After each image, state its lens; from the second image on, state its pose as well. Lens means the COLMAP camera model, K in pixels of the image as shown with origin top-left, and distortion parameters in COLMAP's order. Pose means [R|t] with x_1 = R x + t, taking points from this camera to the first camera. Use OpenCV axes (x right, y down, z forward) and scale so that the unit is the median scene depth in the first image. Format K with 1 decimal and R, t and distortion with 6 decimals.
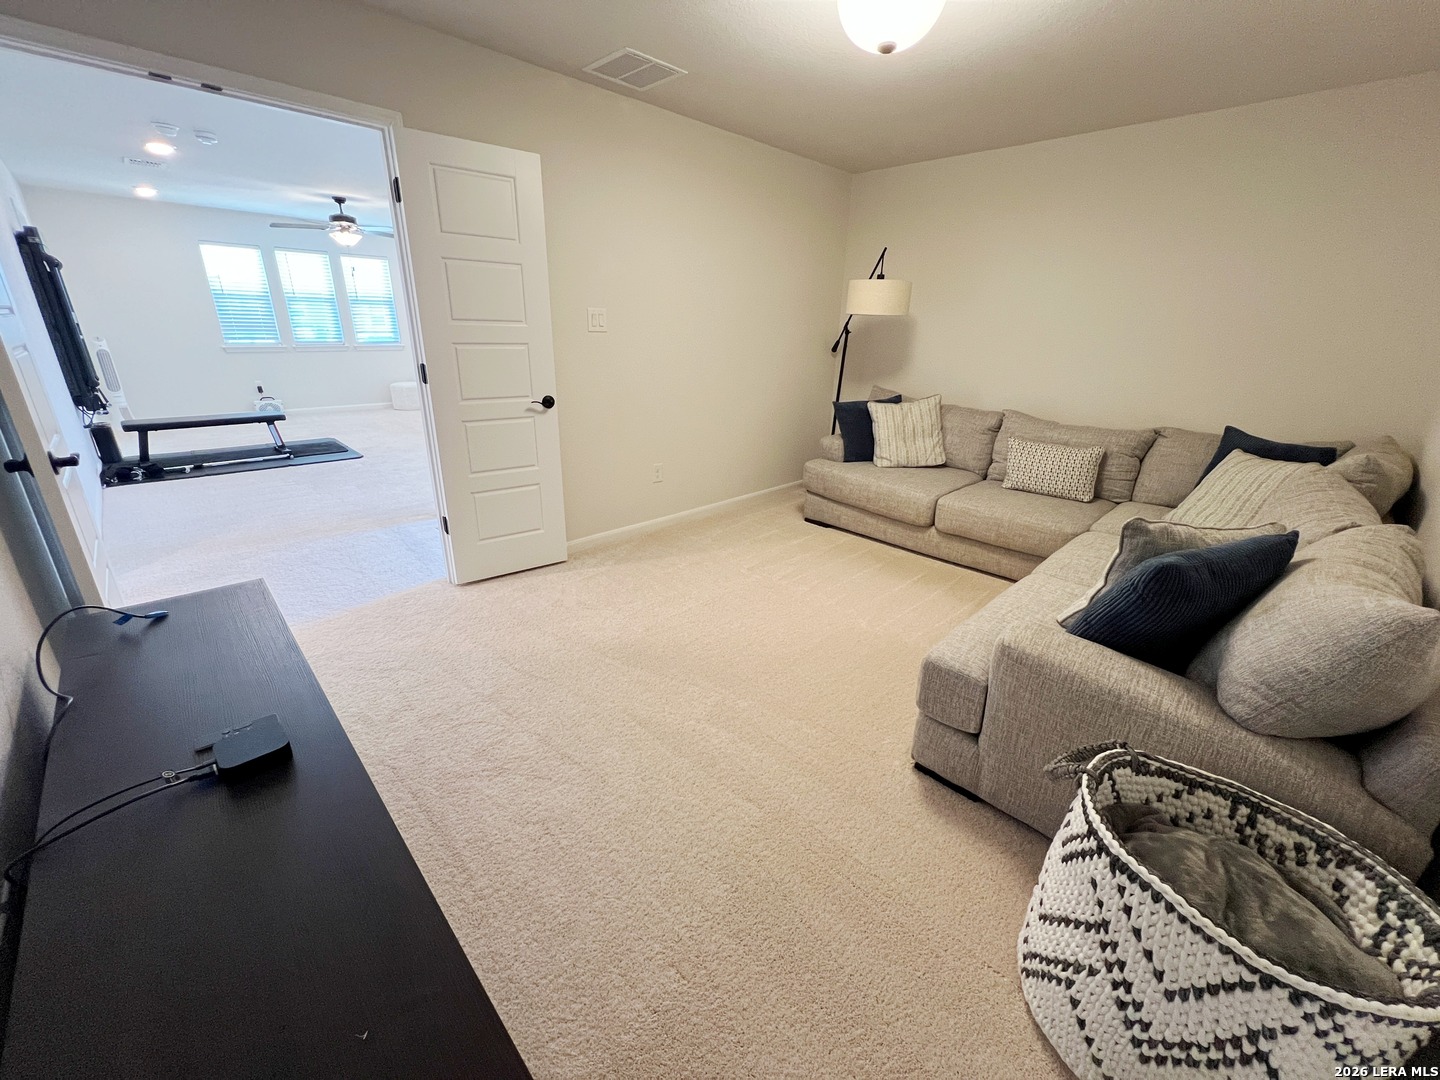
lens RADIAL K [[574.8, 0, 720.0], [0, 574.8, 540.0], [0, 0, 1]] dist [-0.001743, 0.000317]
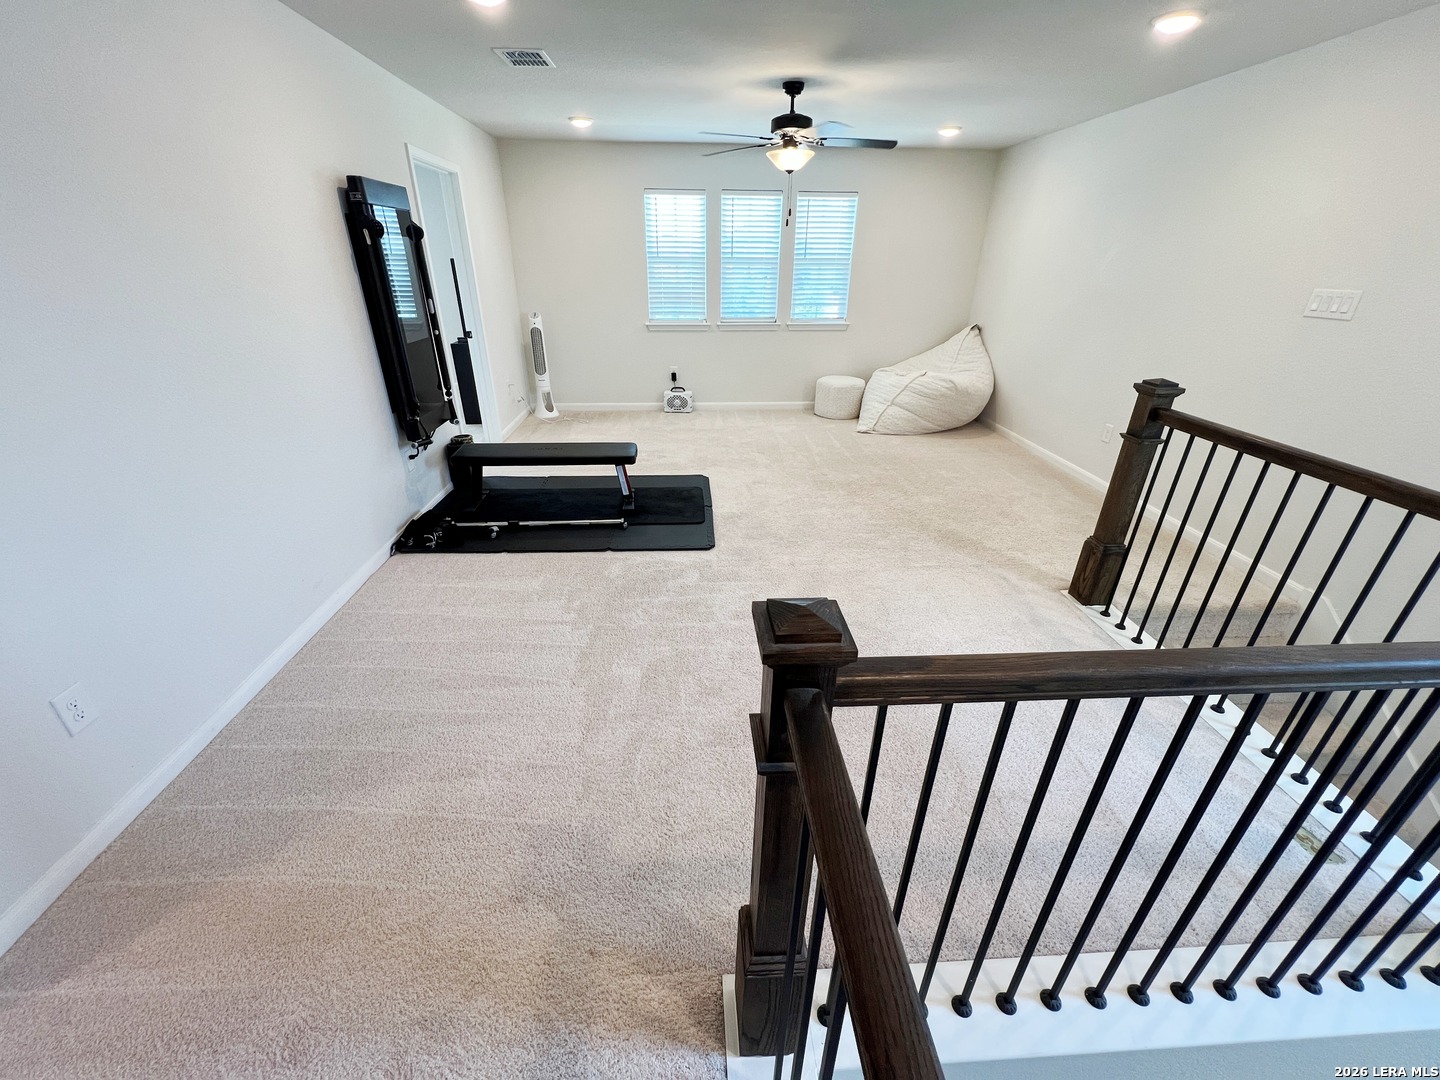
lens RADIAL K [[574.8, 0, 720.0], [0, 574.8, 540.0], [0, 0, 1]] dist [-0.001743, 0.000317]
pose [[0.745538, 0.281200, -0.604235, -0.124068], [-0.227194, 0.959556, 0.166235, -0.120037], [0.626542, 0.013344, 0.779273, 0.258531]]
